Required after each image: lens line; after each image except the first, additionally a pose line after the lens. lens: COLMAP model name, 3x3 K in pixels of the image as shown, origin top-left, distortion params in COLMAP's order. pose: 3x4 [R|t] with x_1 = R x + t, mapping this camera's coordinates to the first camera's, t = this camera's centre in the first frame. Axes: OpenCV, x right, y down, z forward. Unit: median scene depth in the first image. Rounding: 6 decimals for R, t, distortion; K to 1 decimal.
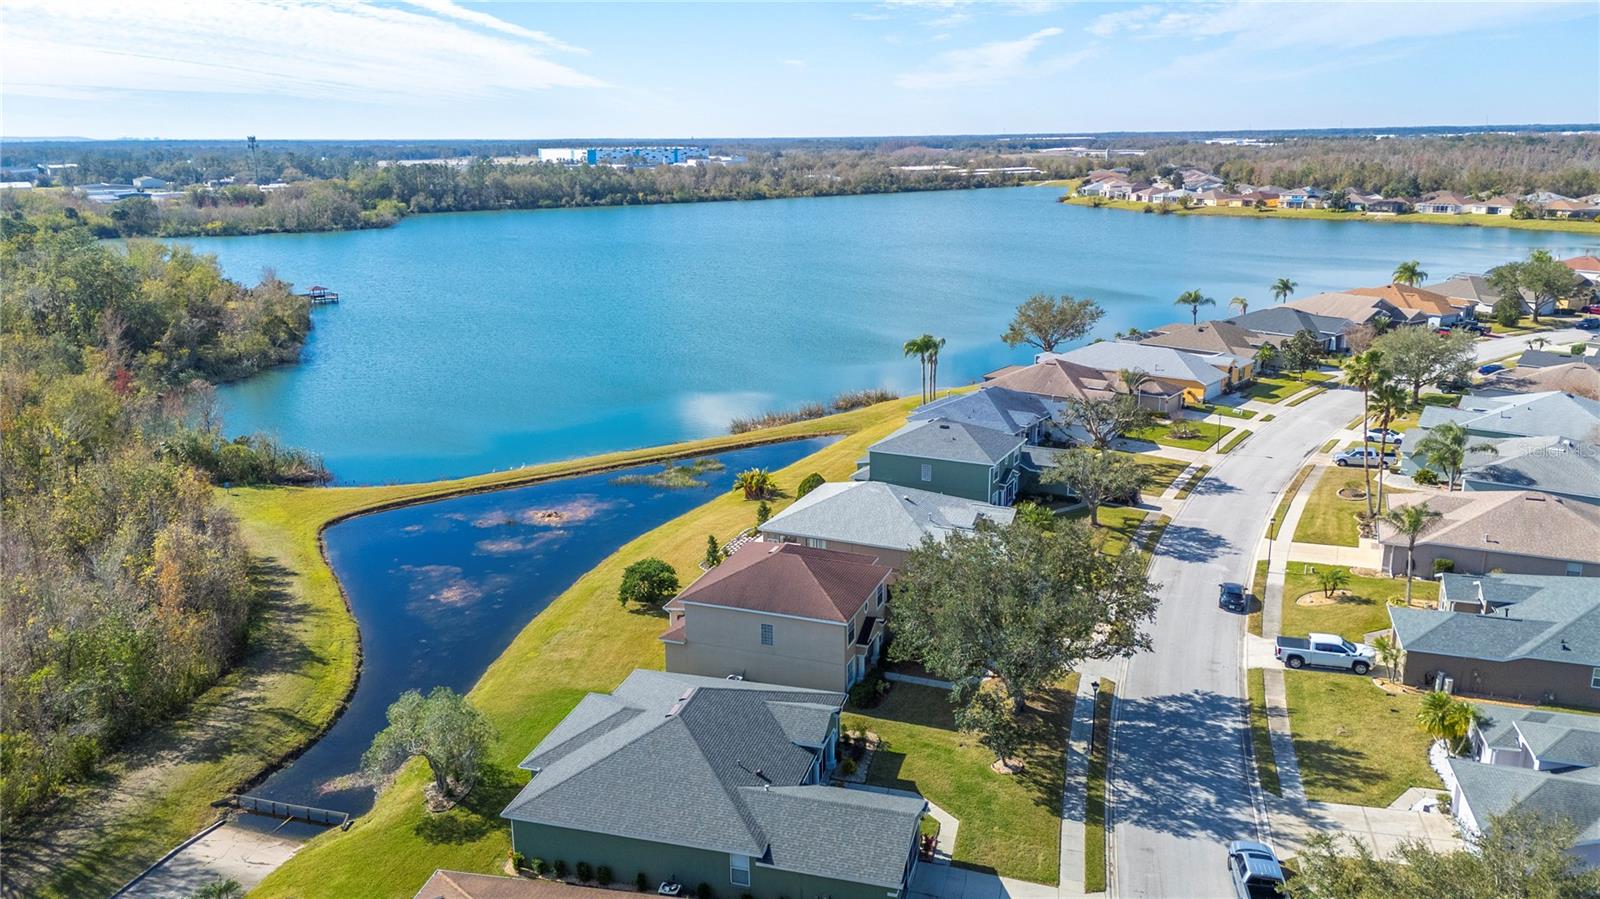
lens RADIAL K [[1233.9, 0, 800.0], [0, 1233.9, 449.5], [0, 0, 1]] dist [-0.003353, -0.003862]
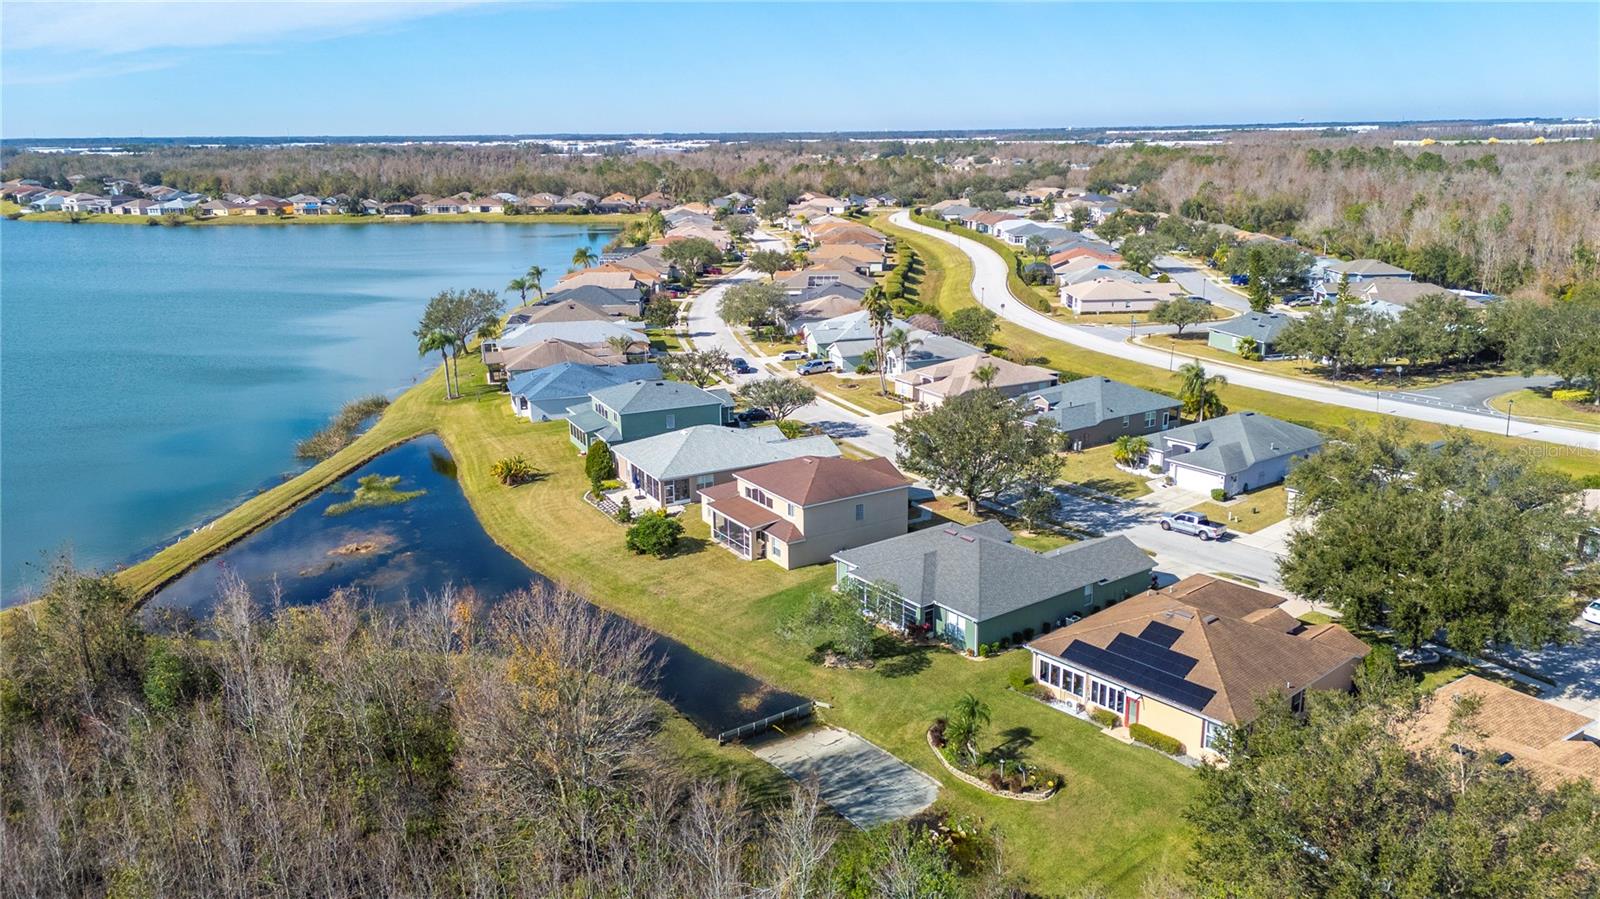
lens RADIAL K [[1145.6, 0, 800.0], [0, 1145.6, 449.5], [0, 0, 1]] dist [0.102842, -0.117987]
pose [[0.597964, -0.206331, 0.774510, -0.201519], [0.199919, 0.974152, 0.105167, -0.014903], [-0.776190, 0.091954, 0.623758, 0.037300]]
